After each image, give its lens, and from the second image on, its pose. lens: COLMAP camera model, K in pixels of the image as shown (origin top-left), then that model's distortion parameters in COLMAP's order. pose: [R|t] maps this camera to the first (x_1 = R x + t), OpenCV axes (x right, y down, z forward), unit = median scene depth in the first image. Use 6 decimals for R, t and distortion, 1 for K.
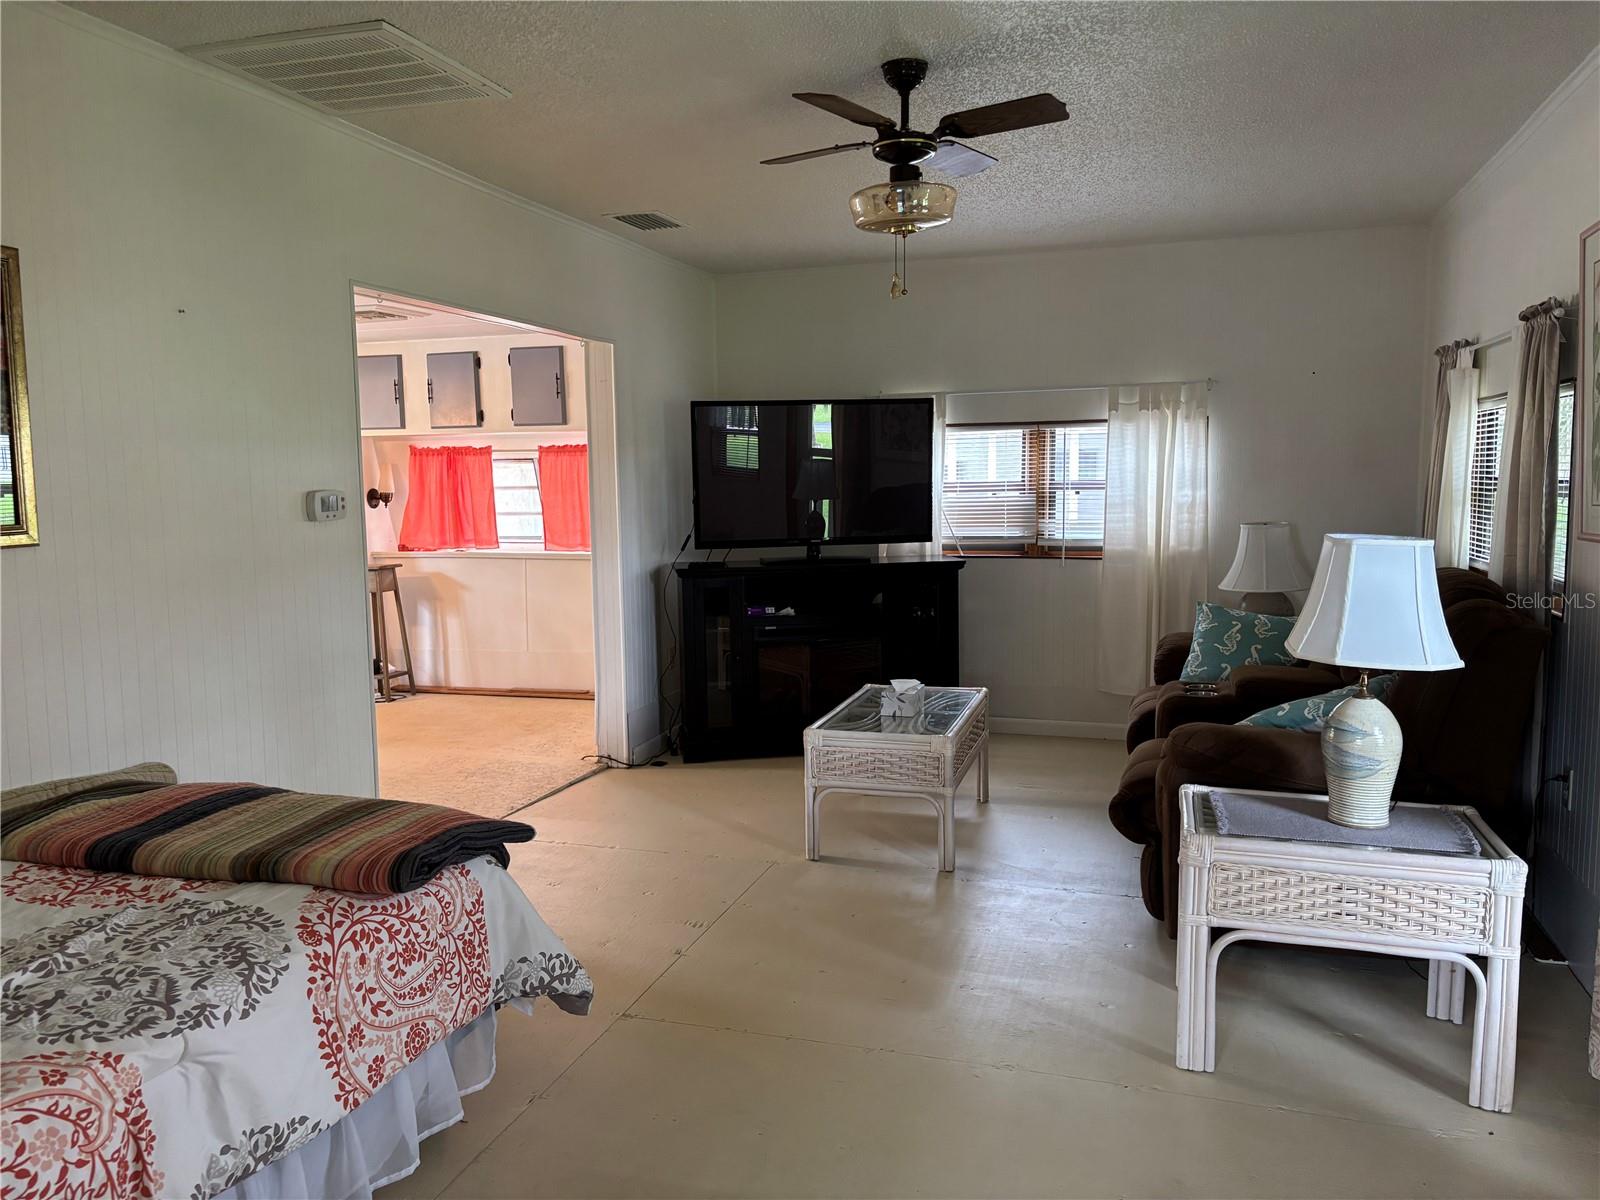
lens RADIAL K [[1203.7, 0, 795.0], [0, 1203.7, 600.0], [0, 0, 1]] dist [0.076409, -0.101839]
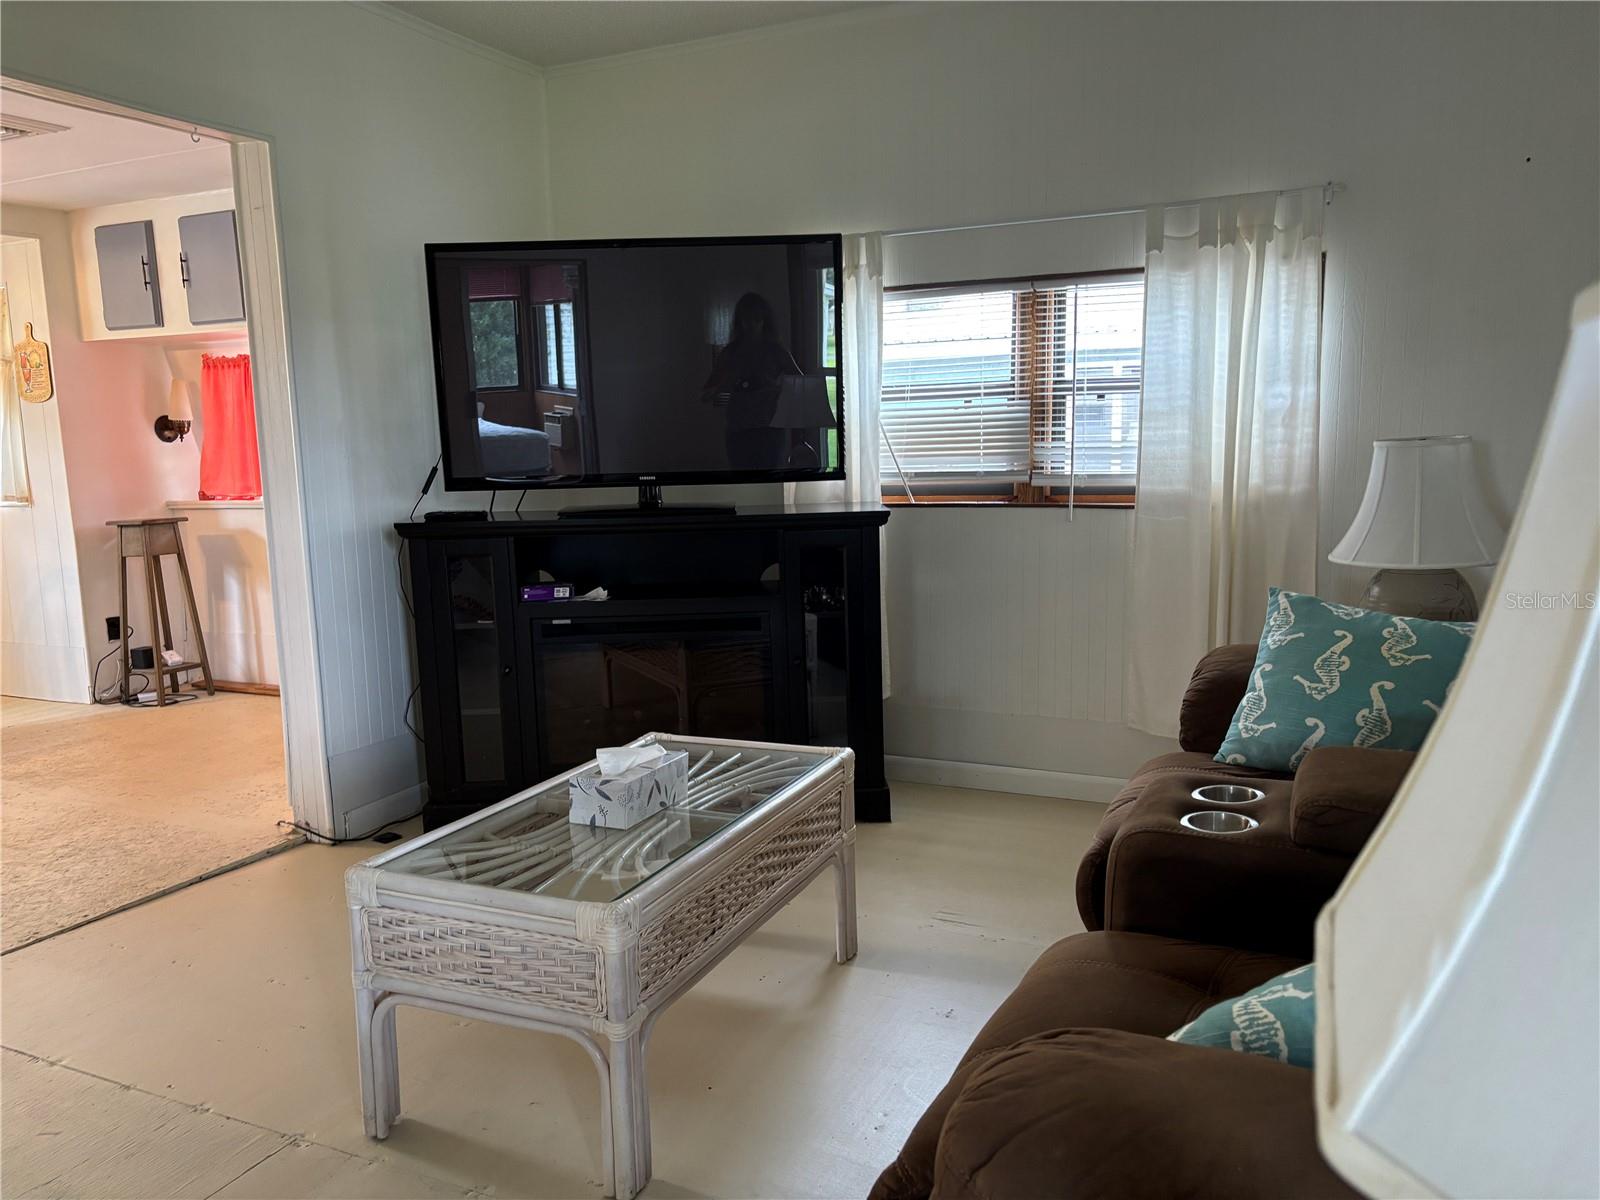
lens RADIAL K [[1214.6, 0, 800.0], [0, 1214.6, 600.0], [0, 0, 1]] dist [0.038529, -0.013993]
pose [[0.991479, 0.008188, -0.130011, 0.165794], [-0.003457, 0.999325, 0.036575, -0.009780], [0.130223, -0.035813, 0.990838, 0.379448]]
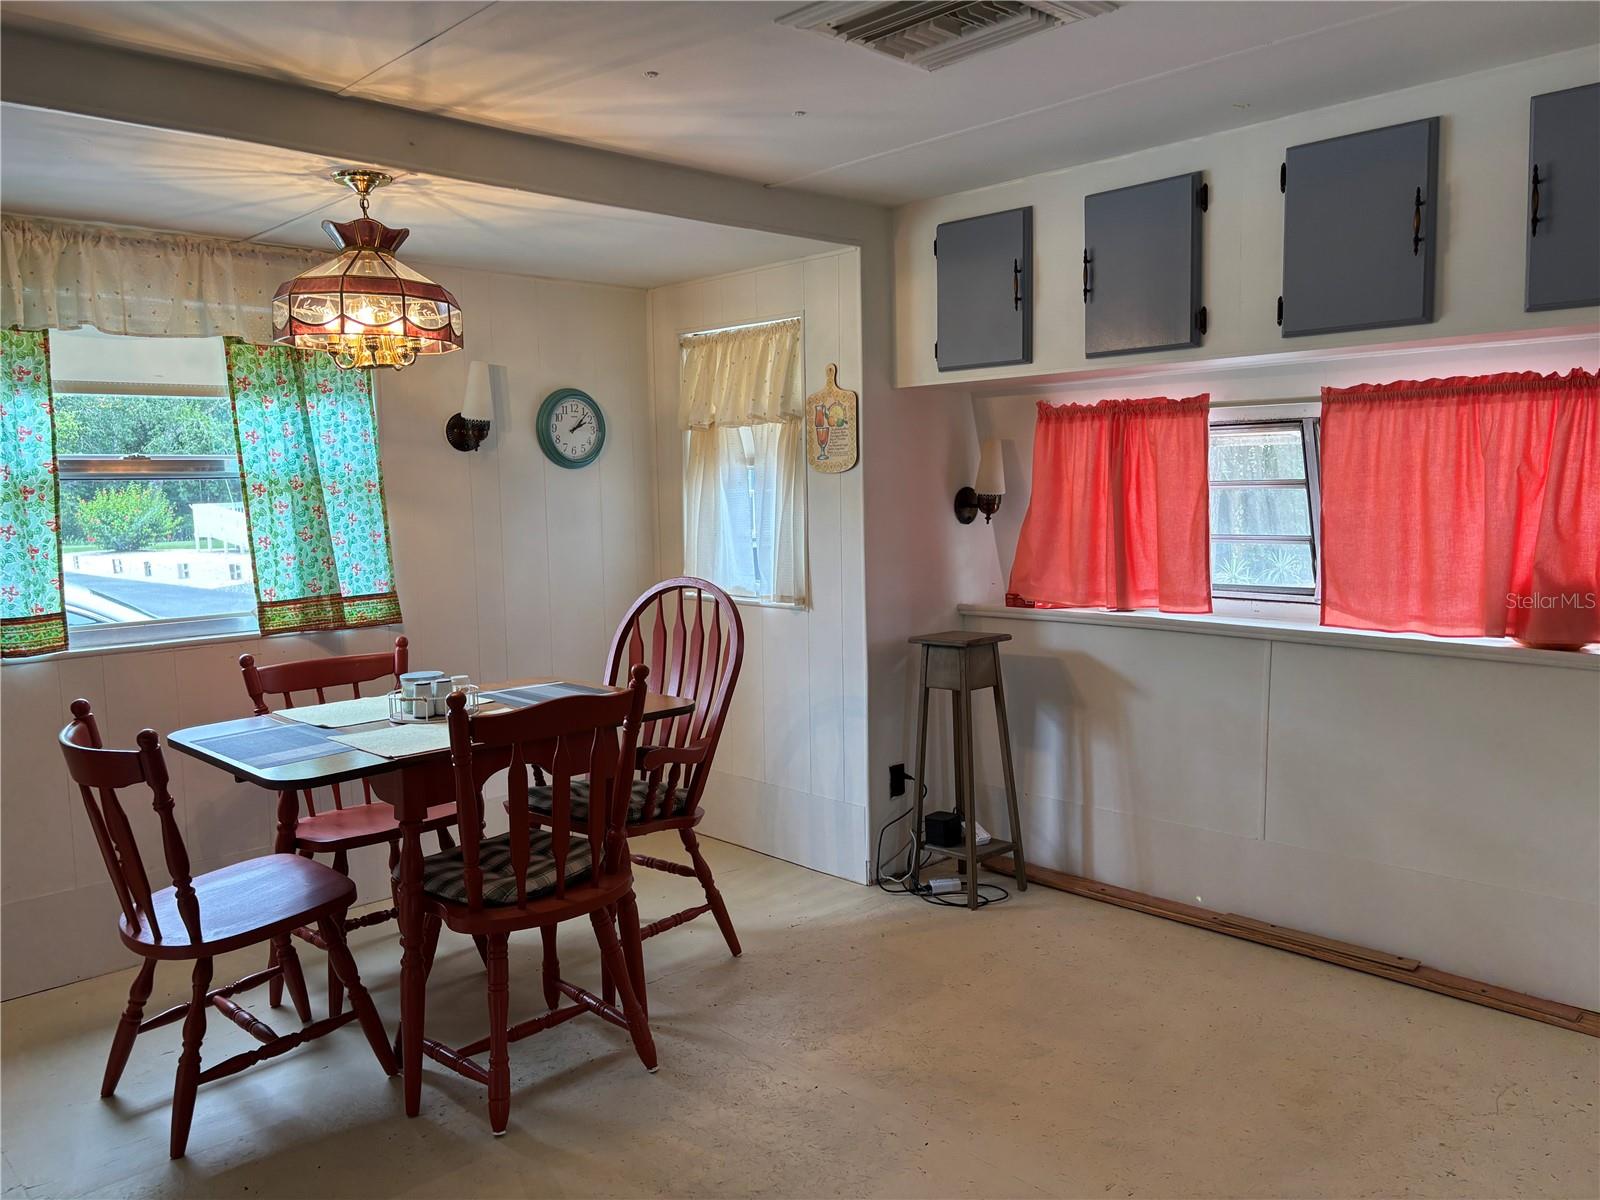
lens RADIAL K [[1203.7, 0, 795.0], [0, 1203.7, 600.0], [0, 0, 1]] dist [0.076409, -0.101839]
pose [[0.877647, 0.047045, -0.476994, -0.195800], [-0.045368, 0.998857, 0.015040, -0.057471], [0.477156, 0.008440, 0.878778, 0.614014]]
